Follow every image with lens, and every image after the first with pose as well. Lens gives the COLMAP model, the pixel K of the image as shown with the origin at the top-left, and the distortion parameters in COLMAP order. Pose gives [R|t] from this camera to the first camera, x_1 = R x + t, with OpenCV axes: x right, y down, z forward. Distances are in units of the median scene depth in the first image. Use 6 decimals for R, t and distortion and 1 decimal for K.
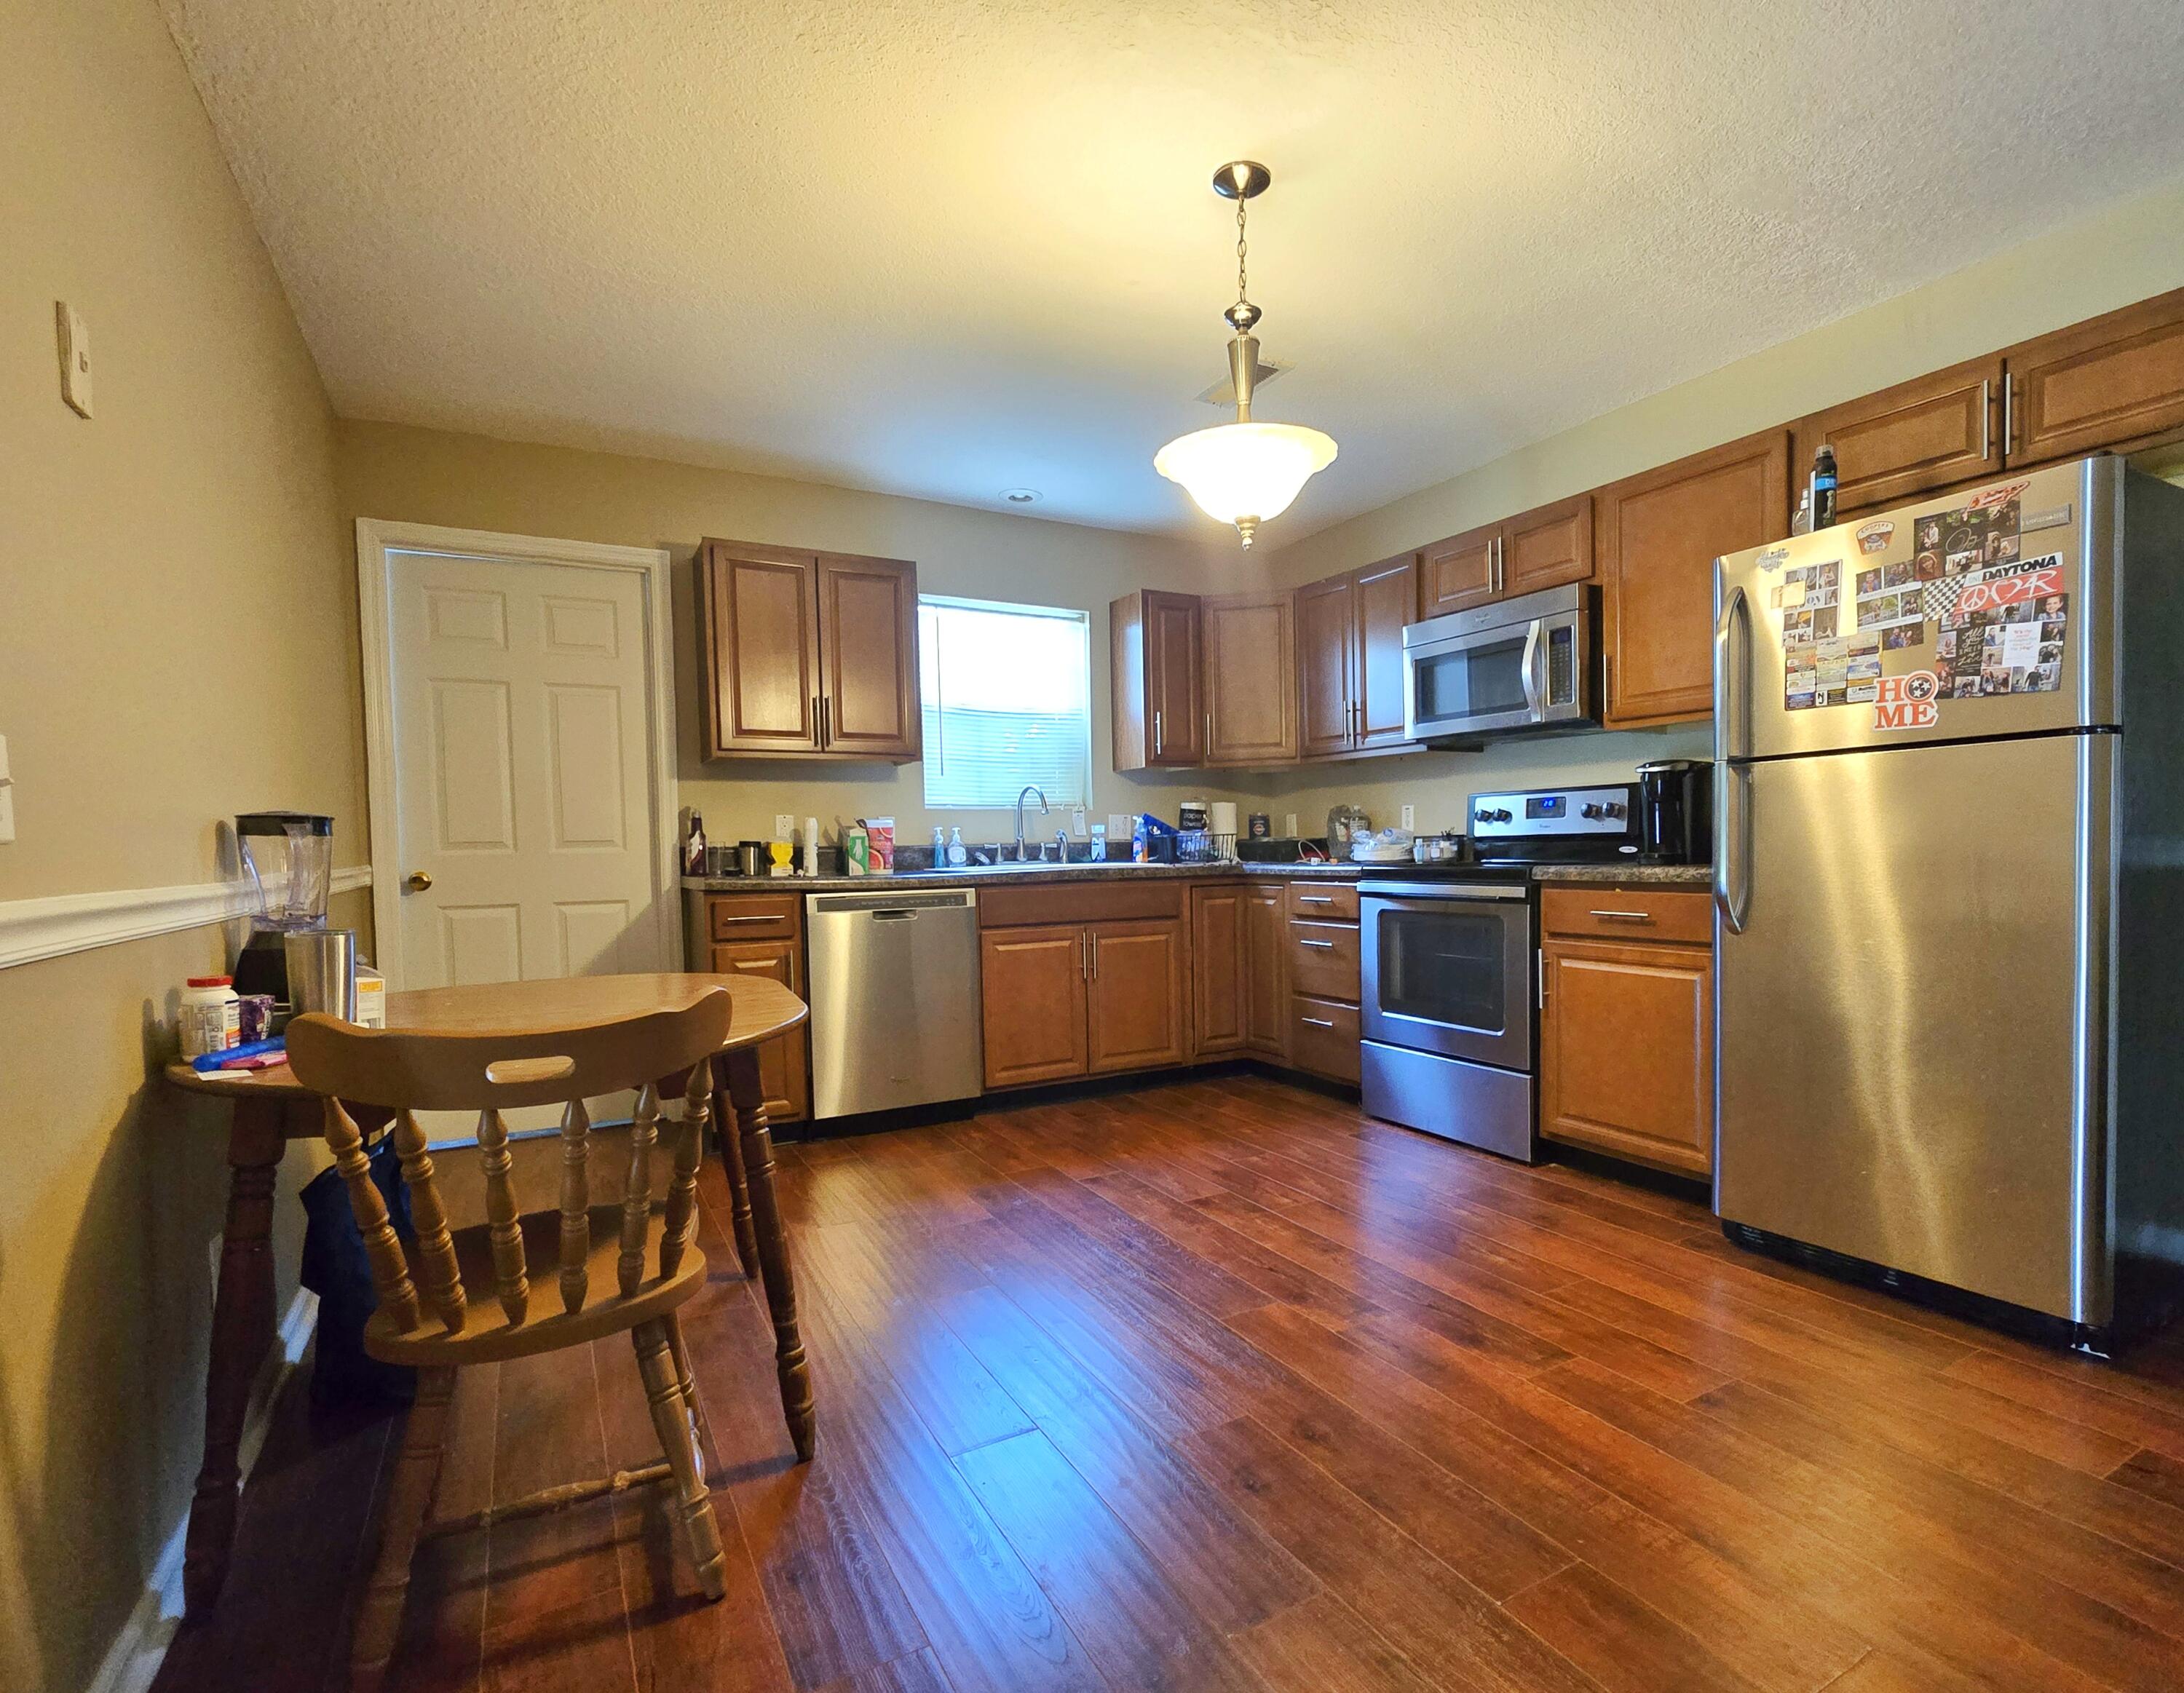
lens RADIAL K [[1071.5, 0, 1156.4], [0, 1071.5, 882.0], [0, 0, 1]] dist [-0.001139, -0.000912]
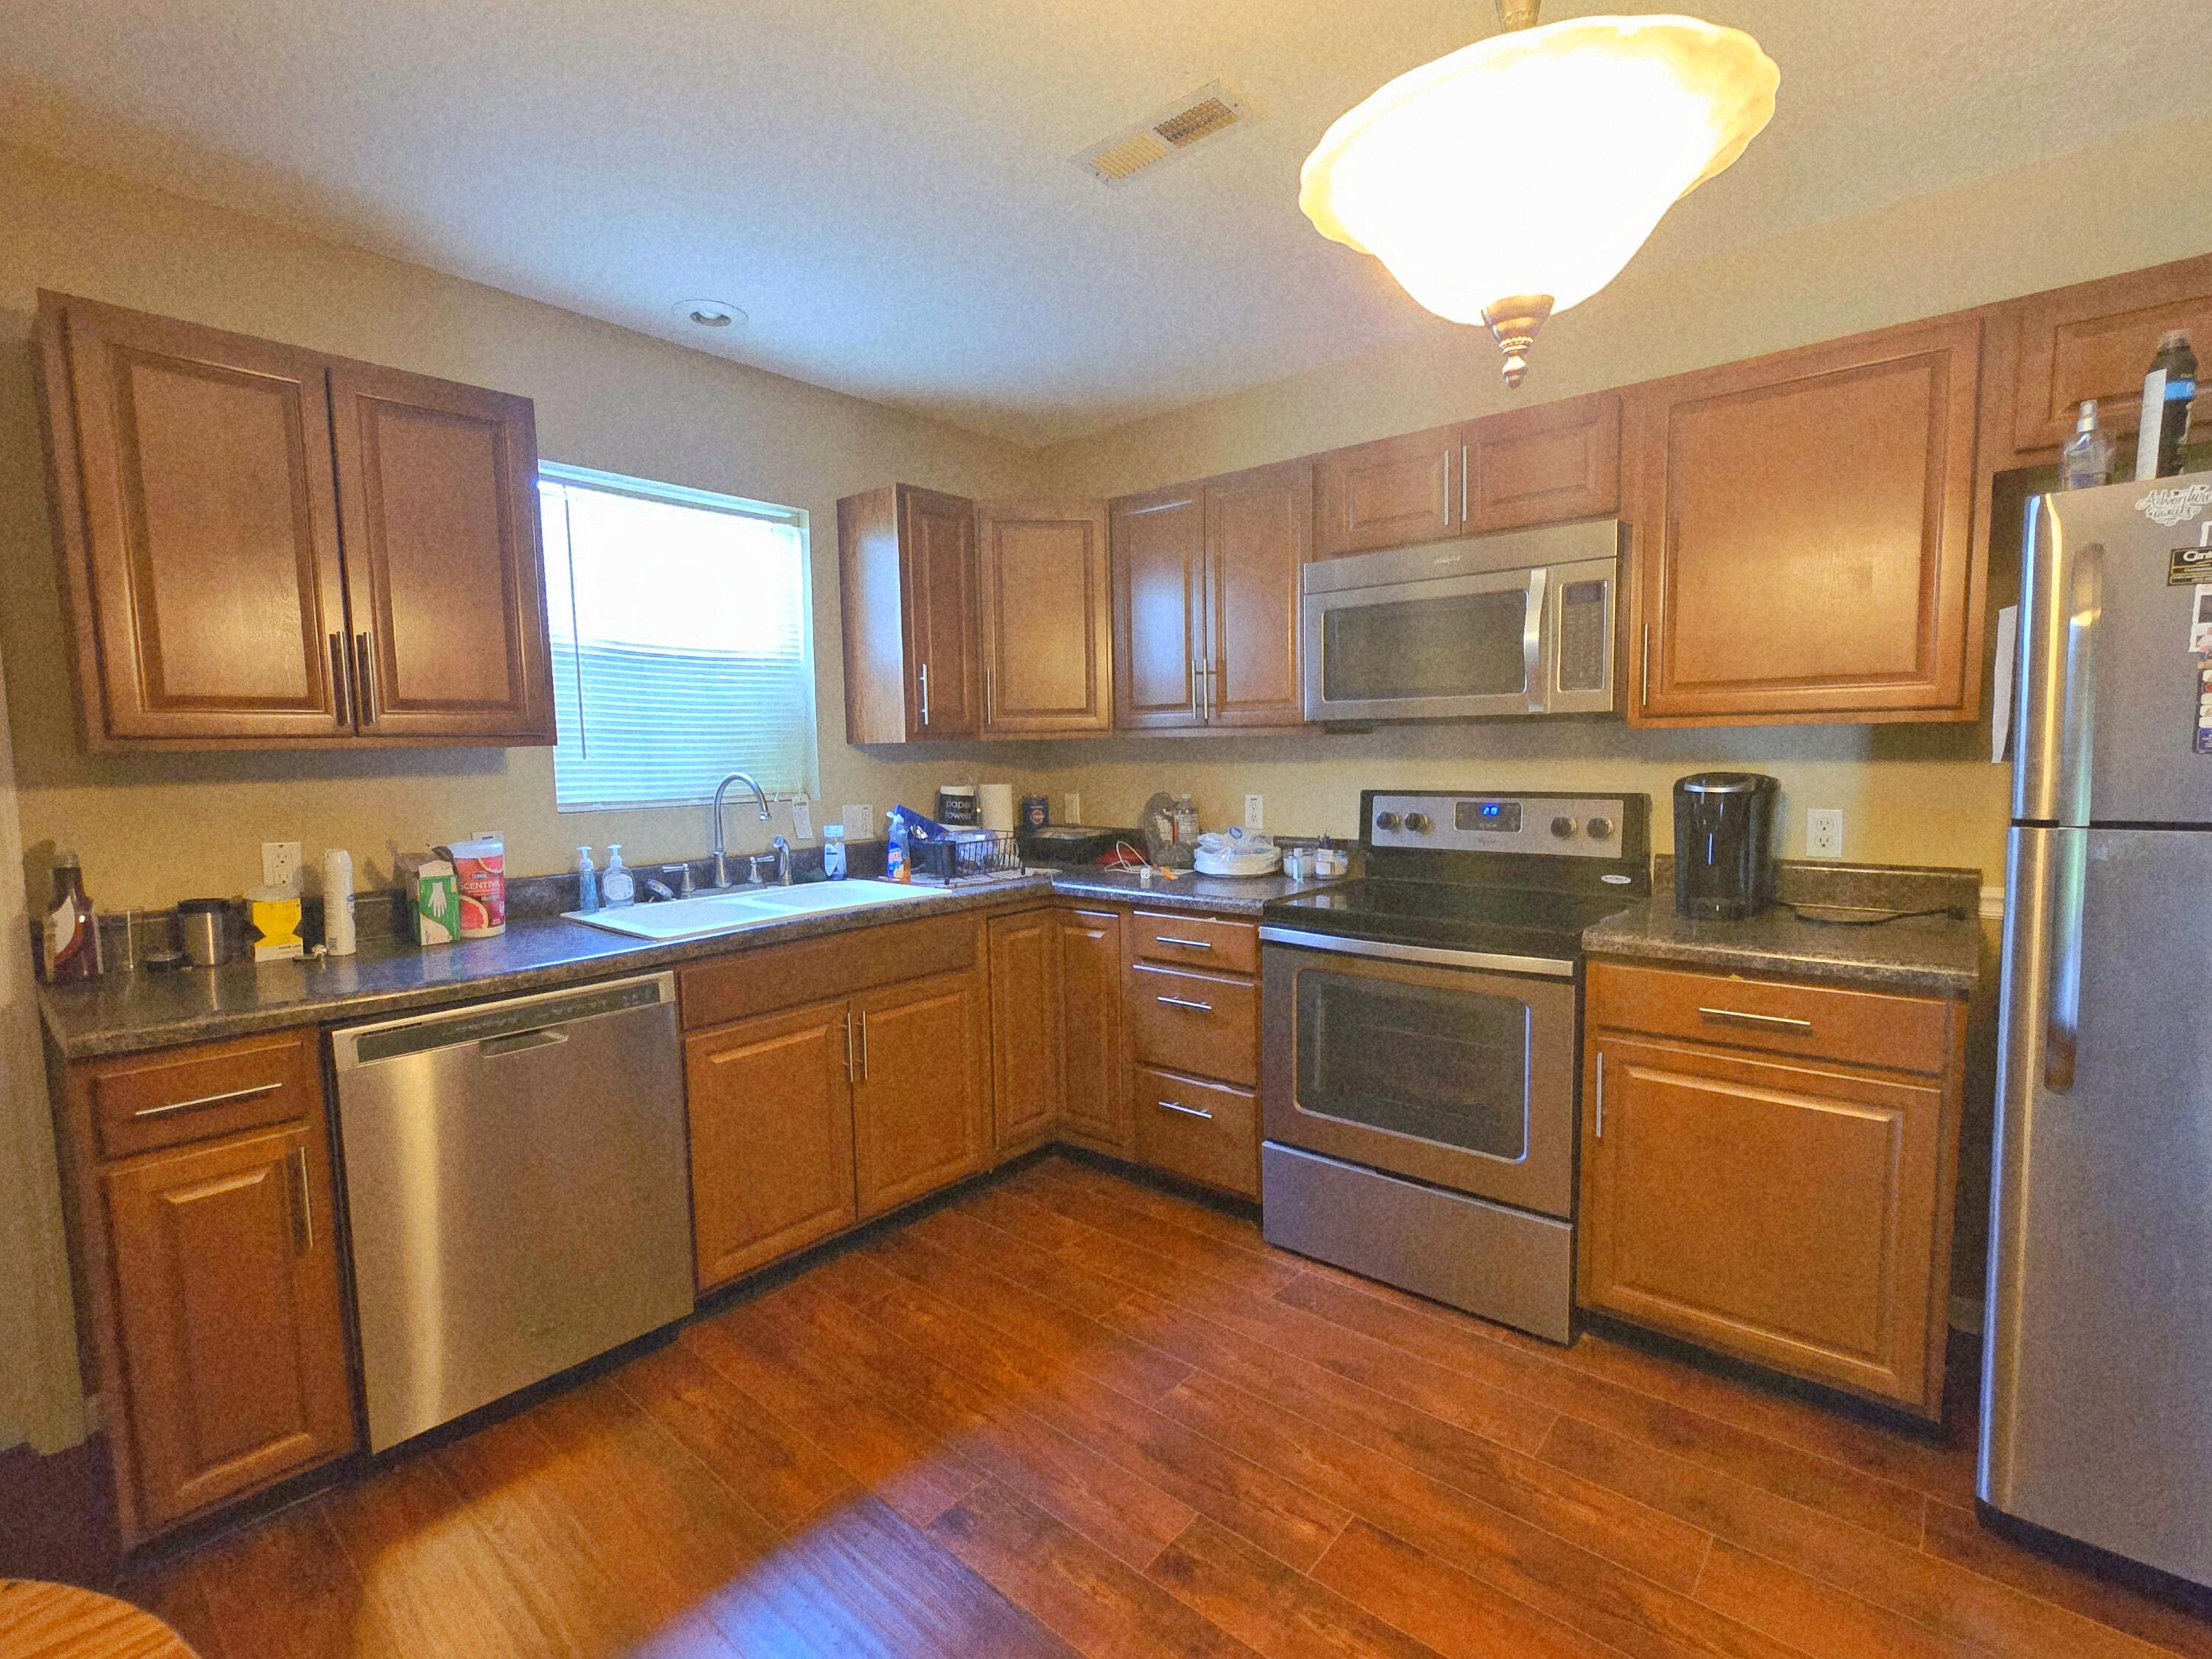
lens RADIAL K [[1015.0, 0, 1102.5], [0, 1015.0, 835.0], [0, 0, 1]] dist [-0.001912, -0.000296]
pose [[0.947006, -0.026526, 0.320119, -0.116988], [0.012901, 0.998921, 0.044607, -0.086346], [-0.320956, -0.038114, 0.946327, 0.382115]]
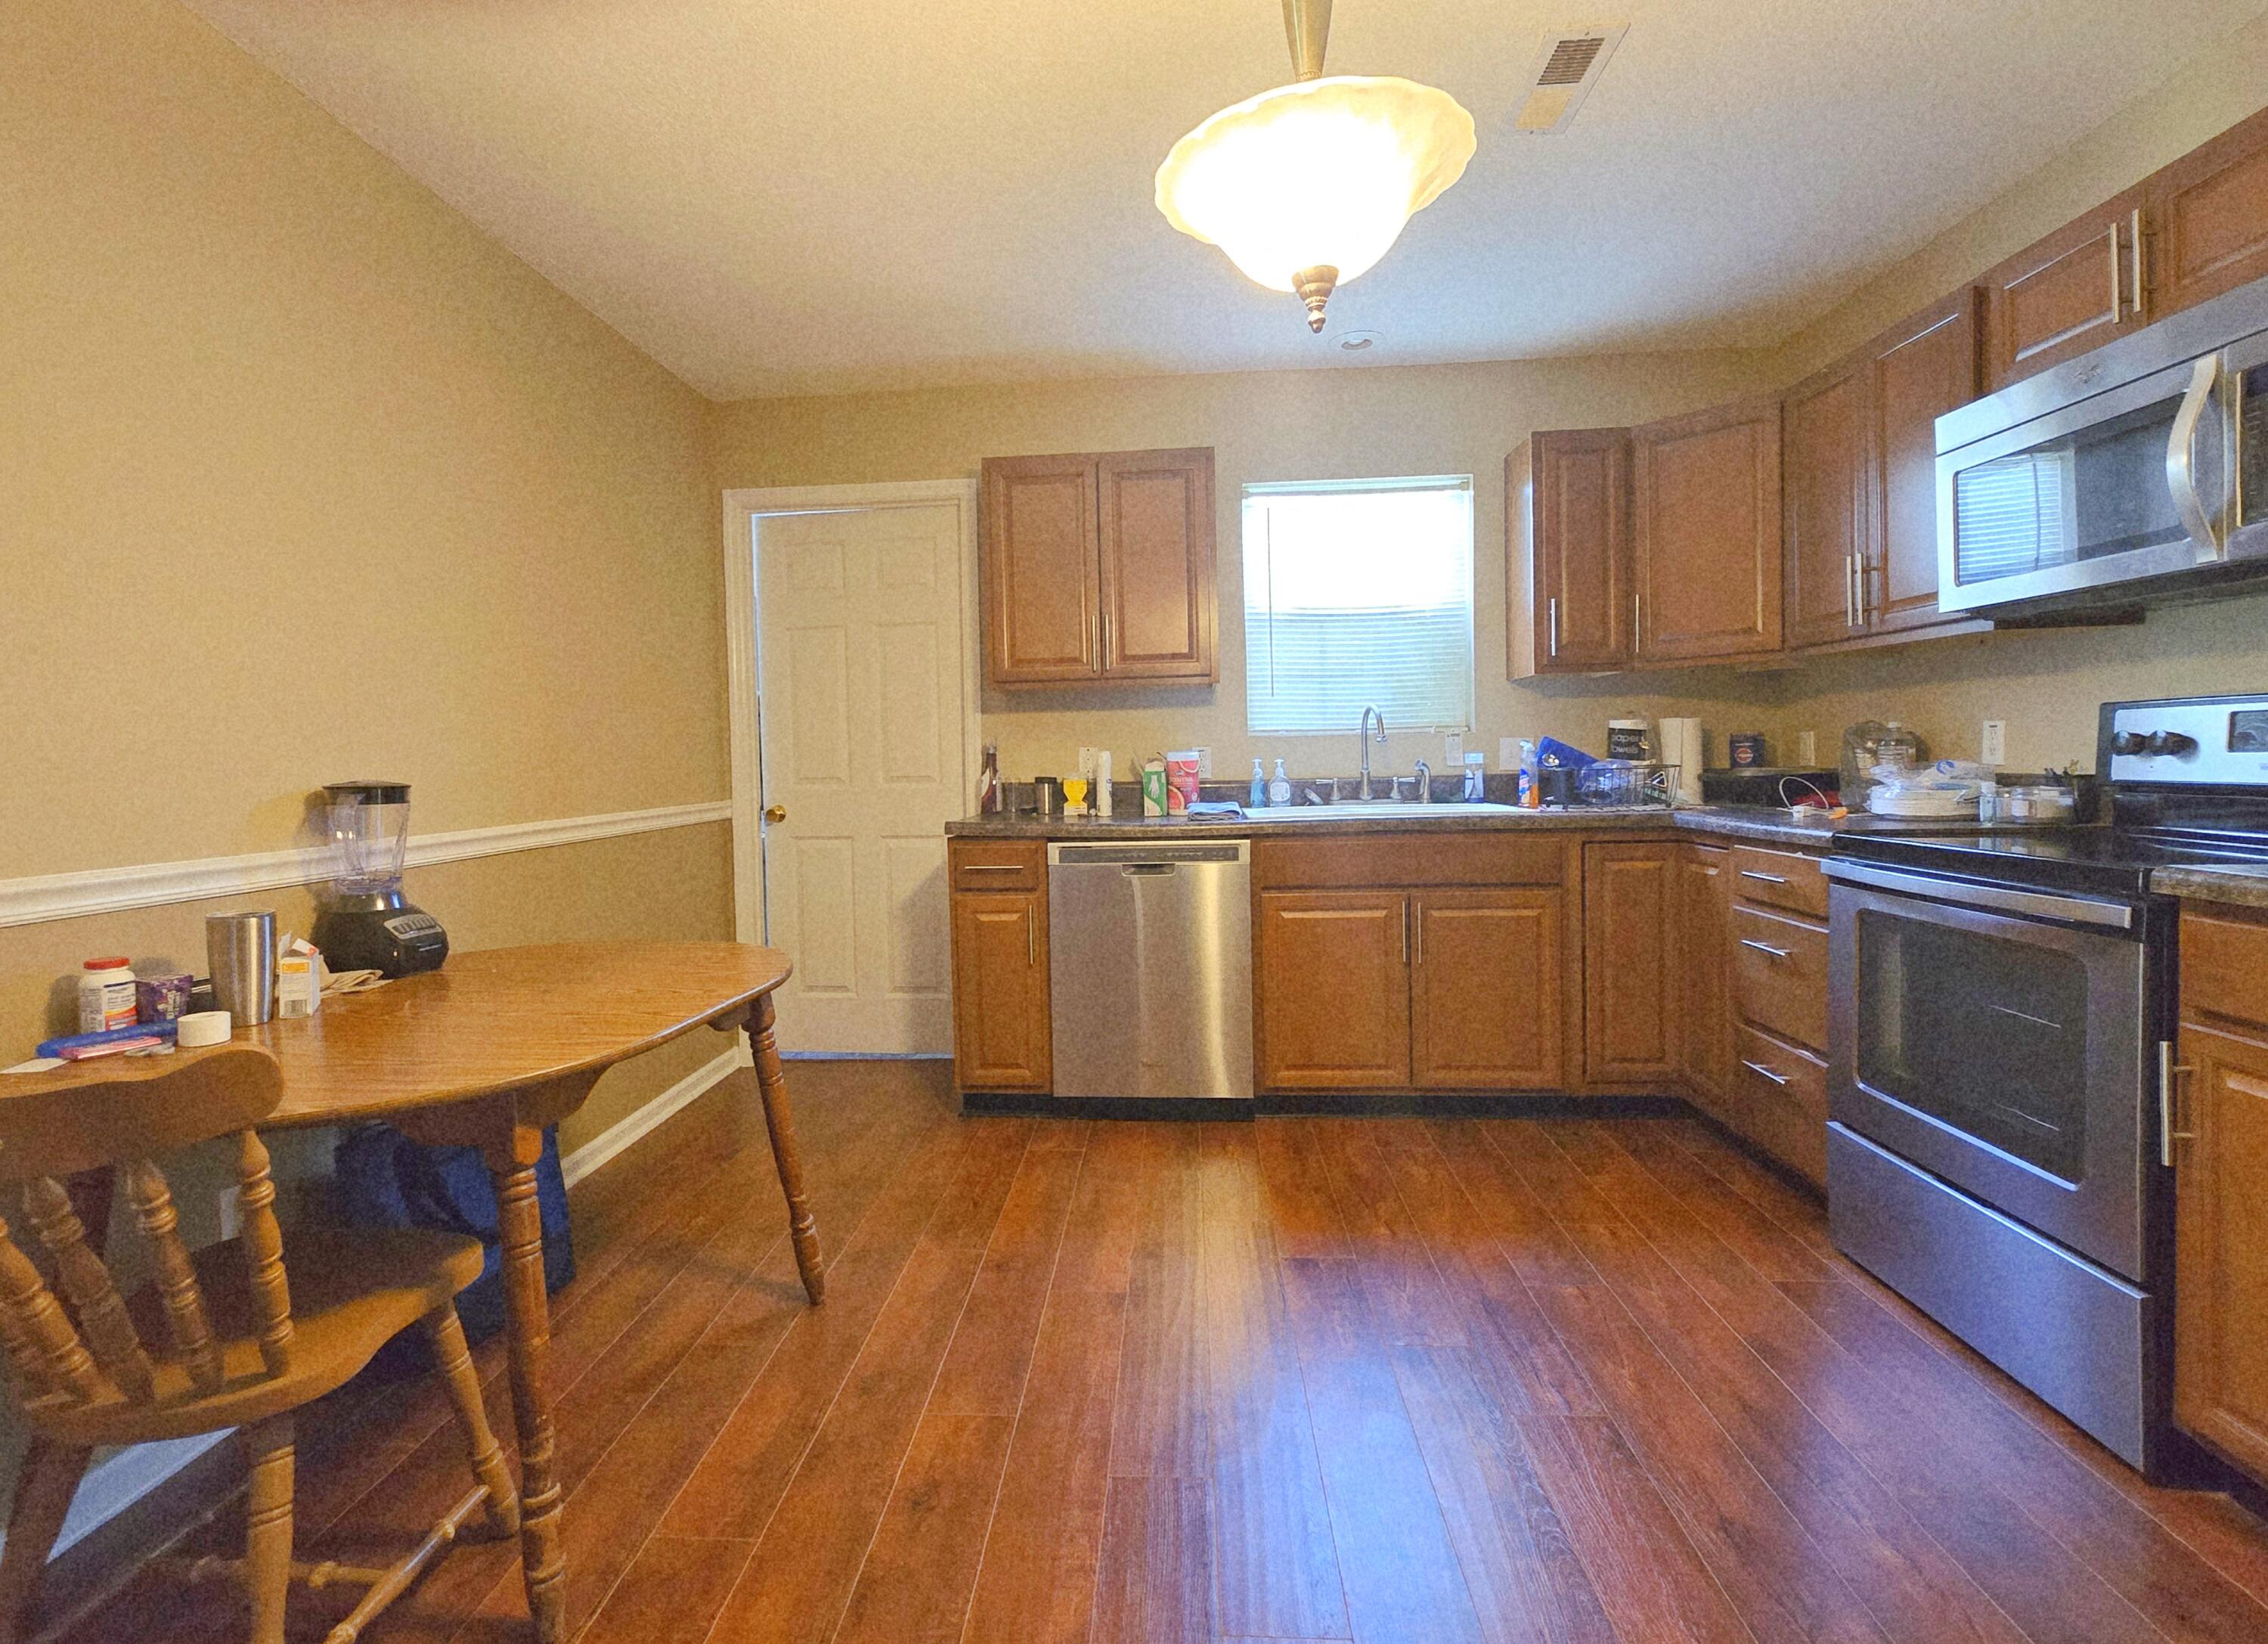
lens RADIAL K [[1064.9, 0, 1093.7], [0, 1064.9, 786.1], [0, 0, 1]] dist [0.000681, -0.000535]
pose [[0.819153, 0.015205, -0.573374, 0.185405], [-0.013264, 0.999883, 0.007566, -0.037532], [0.573422, 0.001408, 0.819259, 0.263712]]
